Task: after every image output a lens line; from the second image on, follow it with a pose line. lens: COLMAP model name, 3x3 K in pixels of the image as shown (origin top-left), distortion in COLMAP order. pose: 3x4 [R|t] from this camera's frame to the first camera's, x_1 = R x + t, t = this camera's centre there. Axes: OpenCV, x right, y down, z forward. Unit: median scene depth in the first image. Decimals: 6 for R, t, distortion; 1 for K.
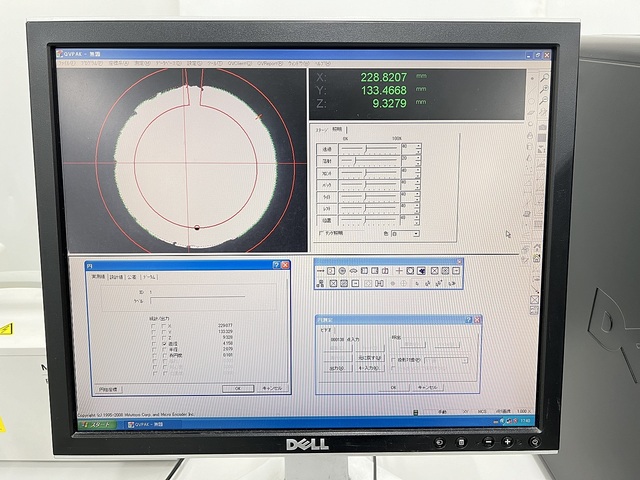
lens RADIAL K [[483.3, 0, 320.0], [0, 483.3, 240.0], [0, 0, 1]] dist [0.055396, -0.089427]
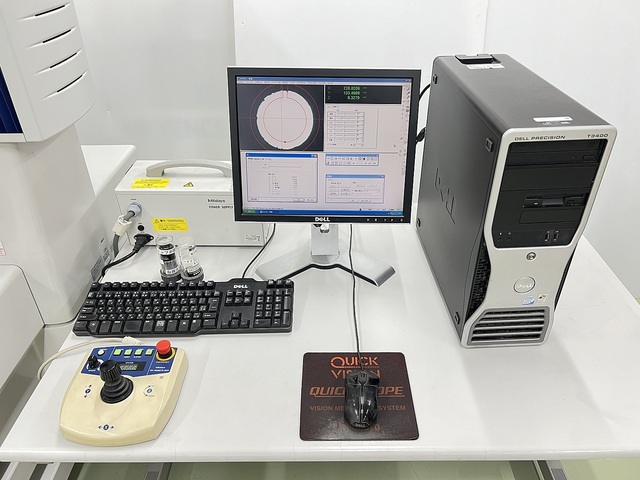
lens RADIAL K [[483.3, 0, 320.0], [0, 483.3, 240.0], [0, 0, 1]] dist [0.055396, -0.089427]
pose [[0.999298, 0.006529, 0.036883, -0.147044], [-0.012343, 0.987092, 0.159679, 0.084656], [-0.035364, -0.160022, 0.986480, -1.862784]]
